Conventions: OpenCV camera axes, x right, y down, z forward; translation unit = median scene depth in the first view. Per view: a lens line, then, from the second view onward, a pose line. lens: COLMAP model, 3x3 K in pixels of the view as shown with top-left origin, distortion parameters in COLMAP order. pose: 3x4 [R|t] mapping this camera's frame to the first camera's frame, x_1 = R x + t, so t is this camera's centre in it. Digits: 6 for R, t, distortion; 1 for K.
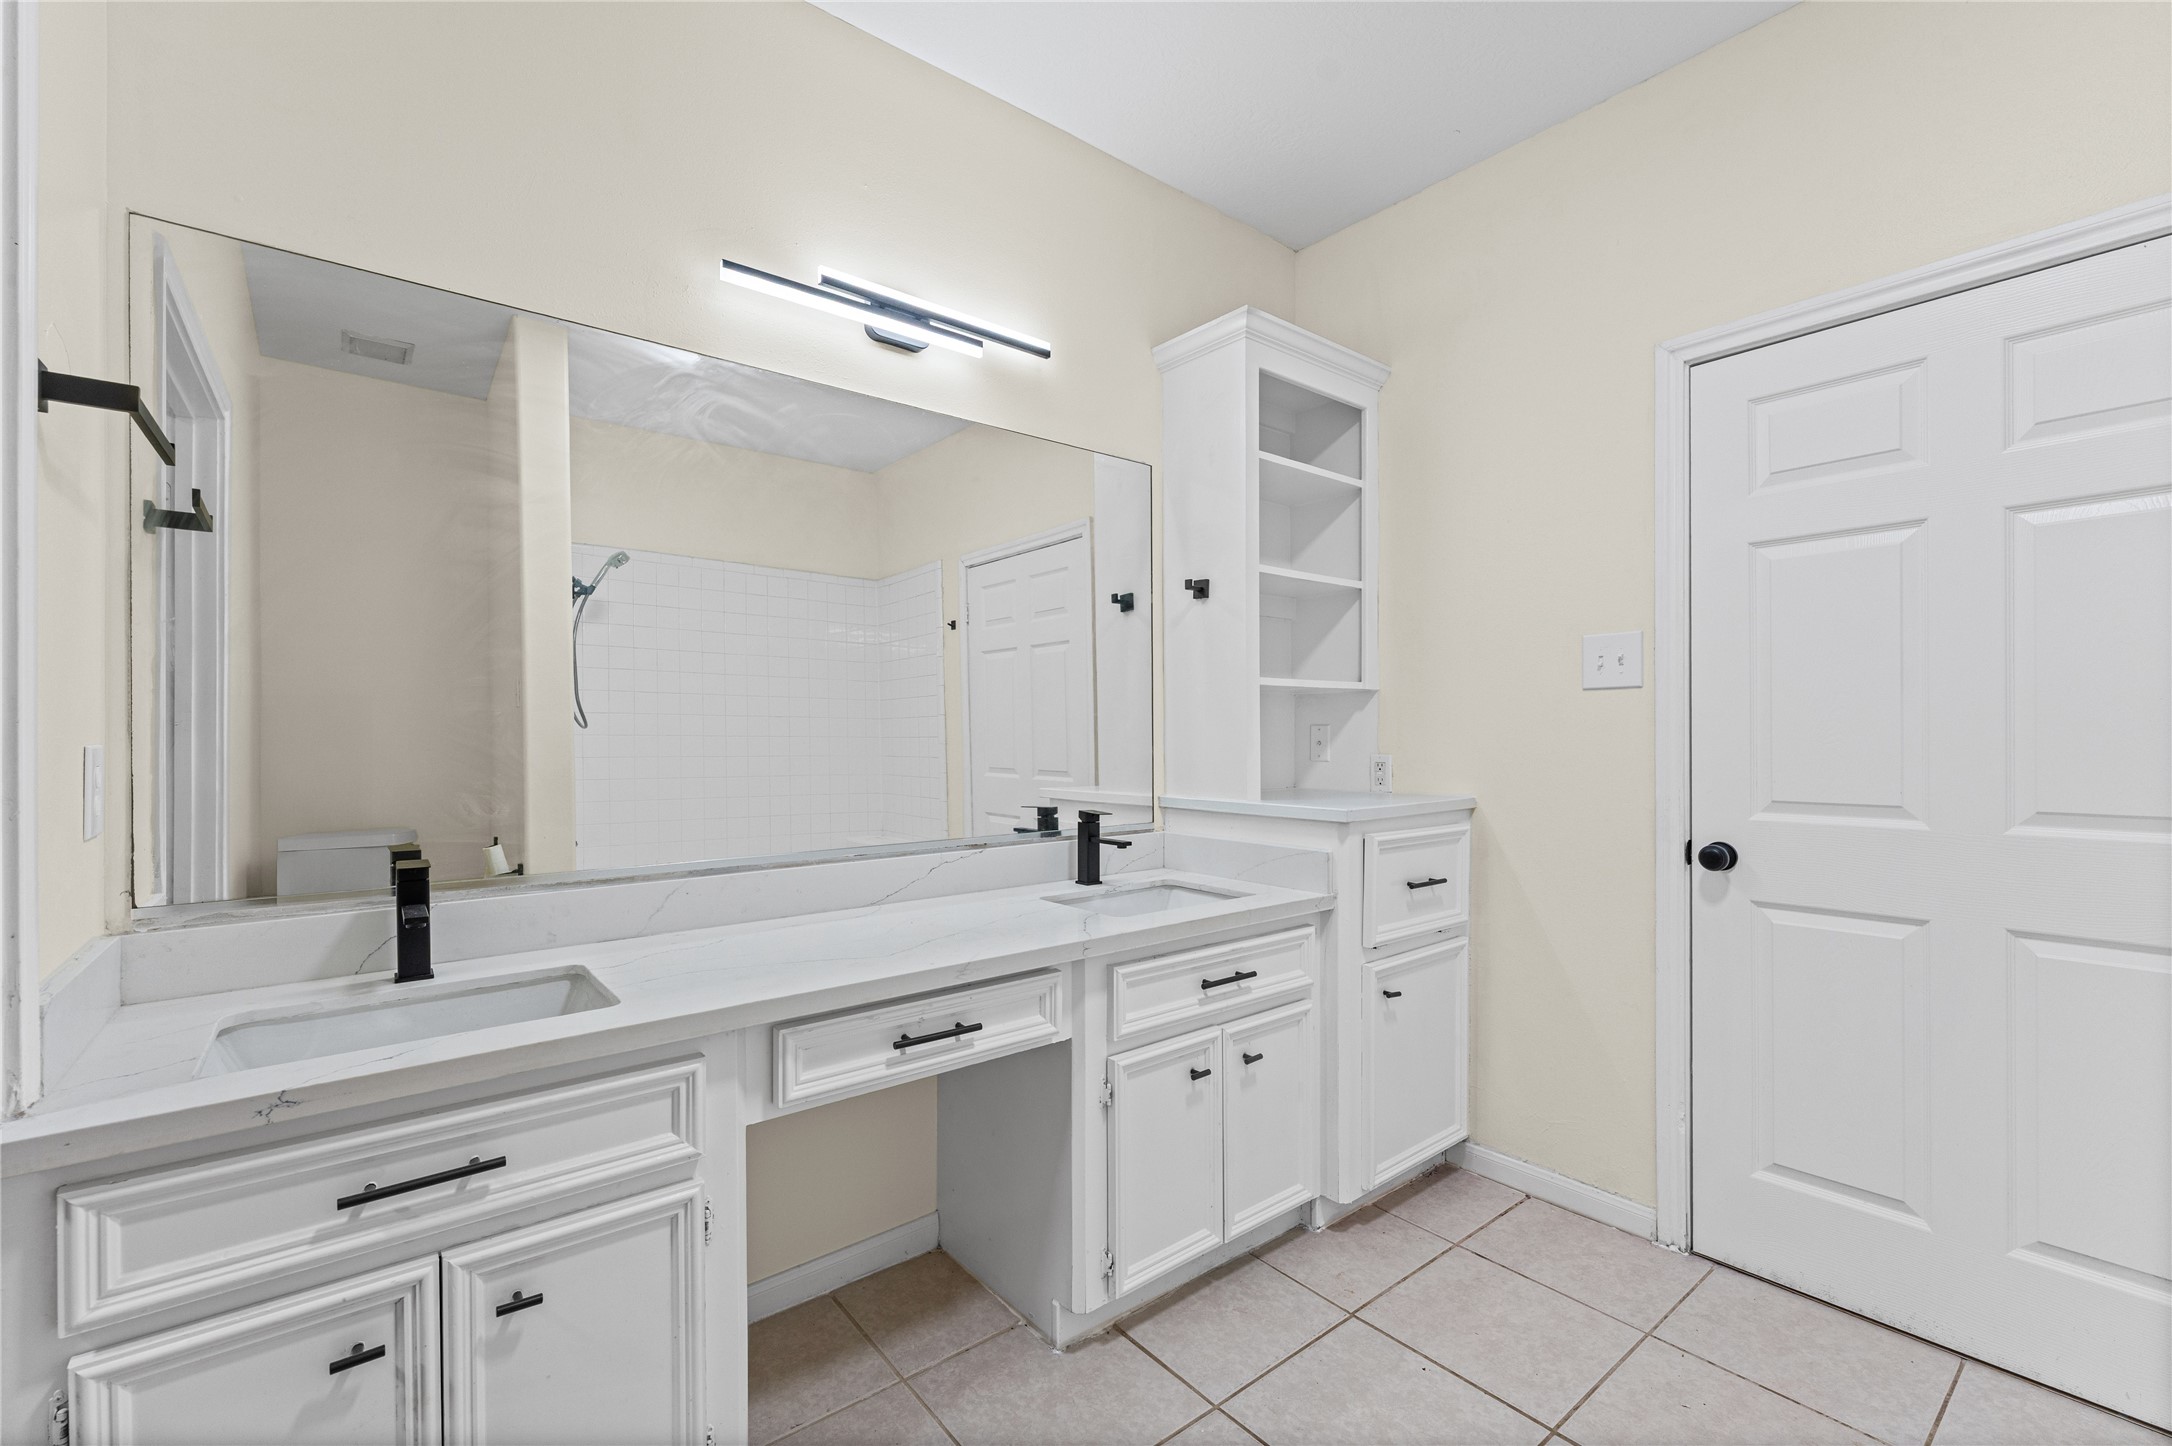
lens RADIAL K [[919.5, 0, 1087.7], [0, 919.5, 743.0], [0, 0, 1]] dist [0.002925, 0.000071]
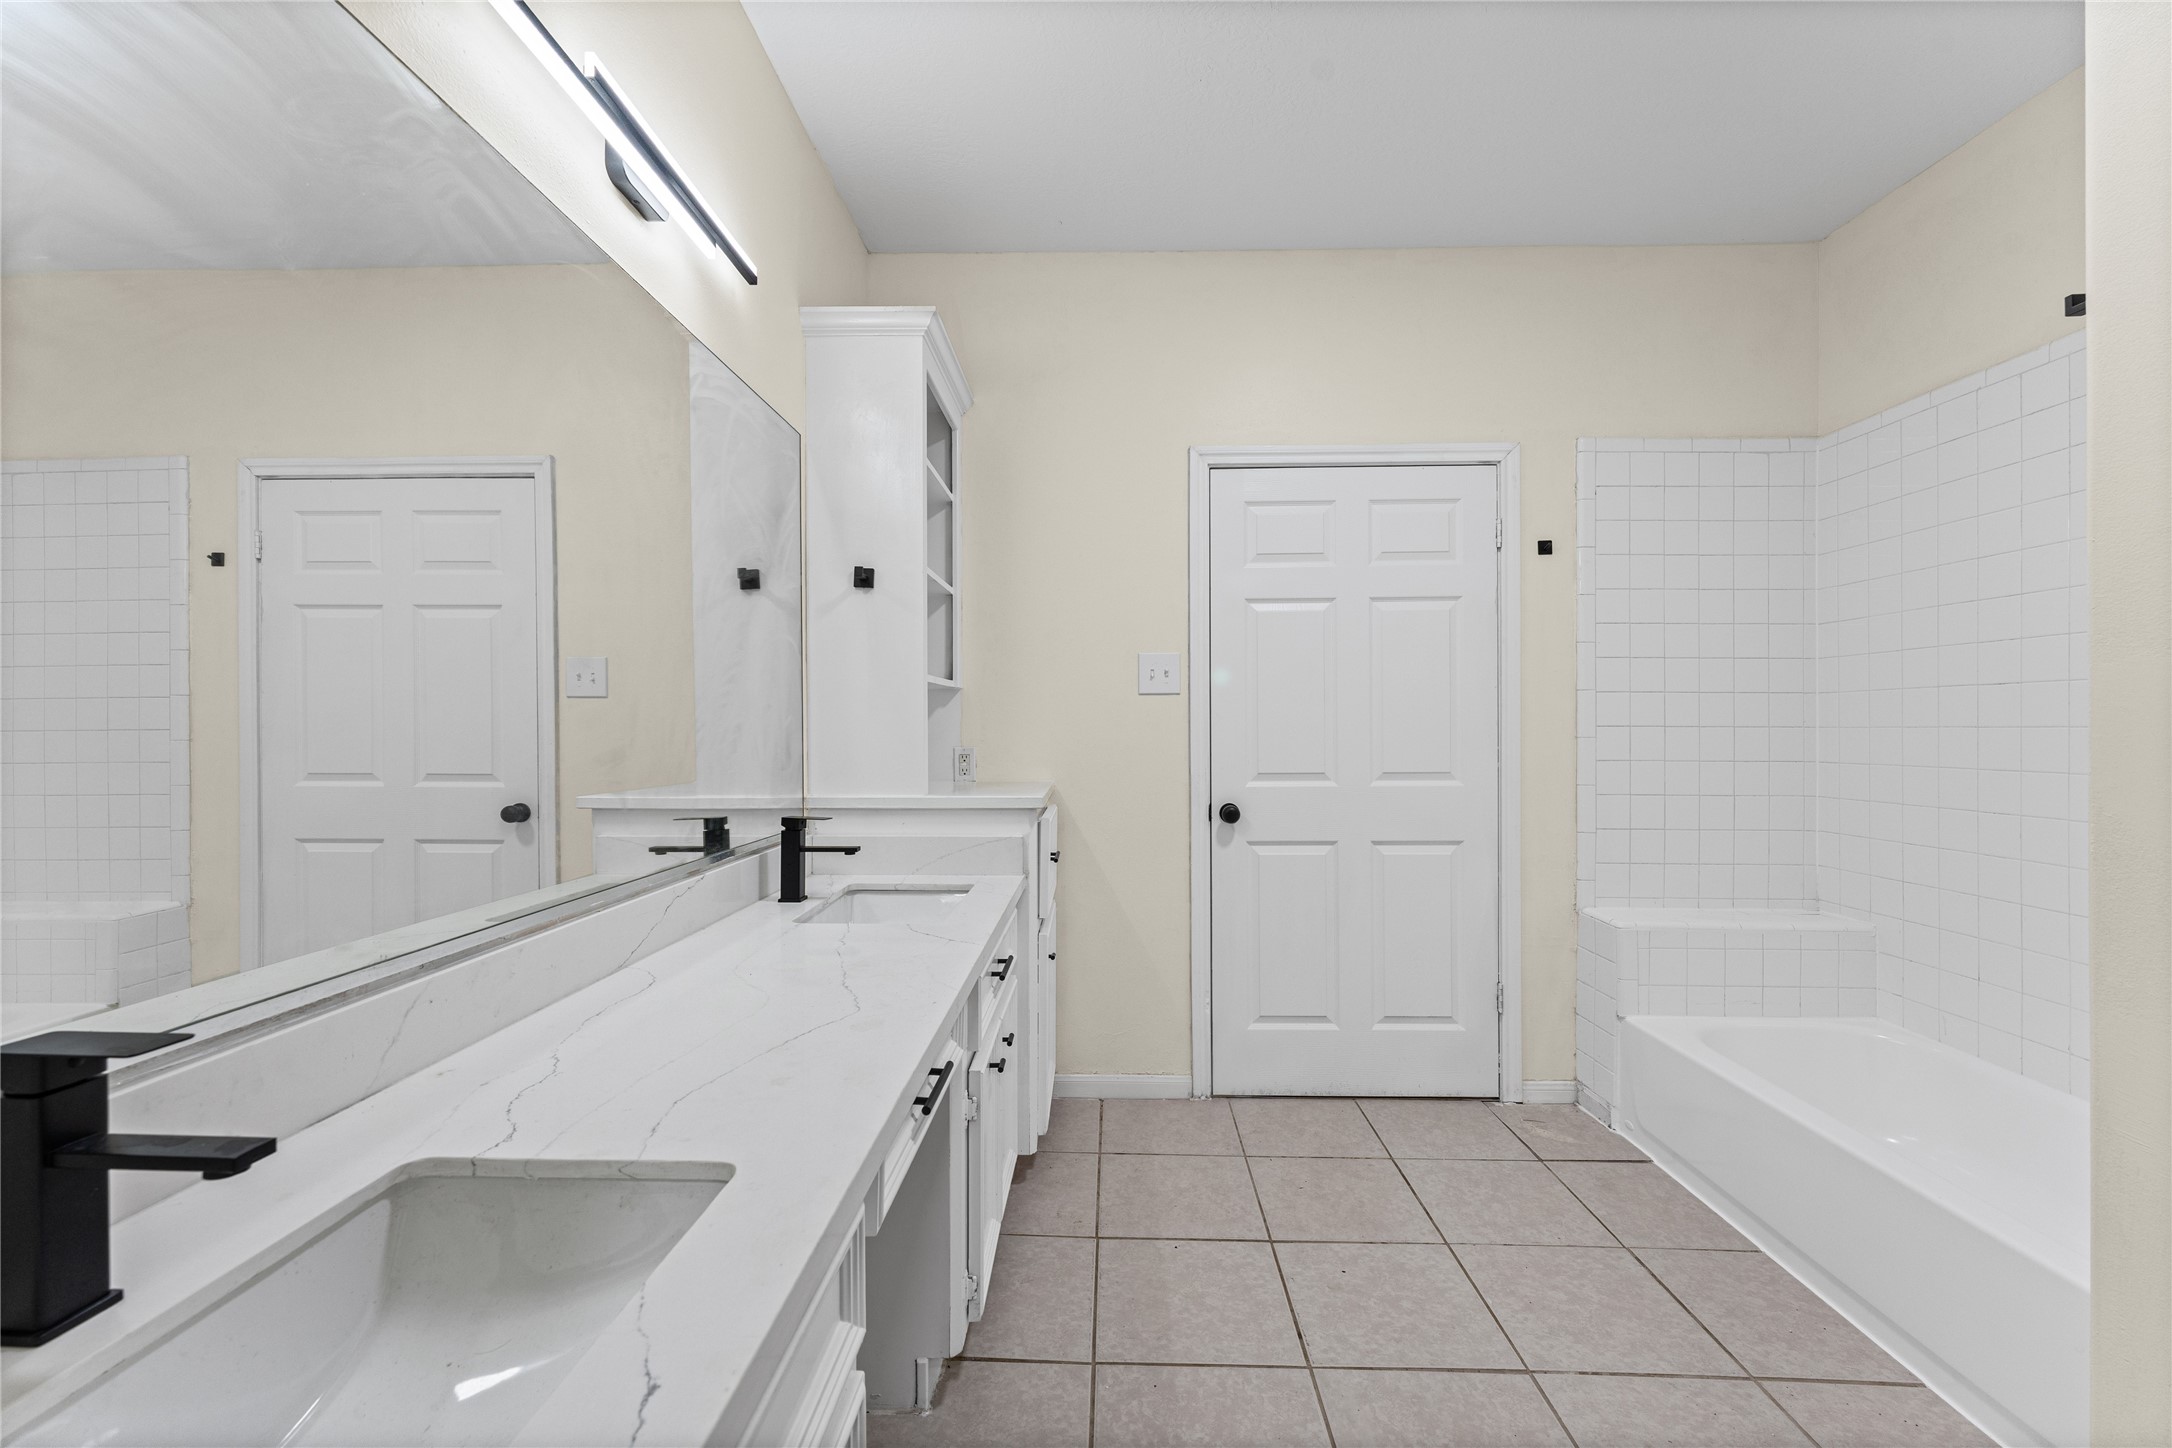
lens RADIAL K [[892.7, 0, 1086.0], [0, 892.7, 724.0], [0, 0, 1]] dist [0.012136, -0.000043]
pose [[0.650308, 0.000762, 0.759670, -0.470712], [0.005587, 0.999968, -0.005785, -0.008850], [-0.759650, 0.008006, 0.650283, 0.233539]]
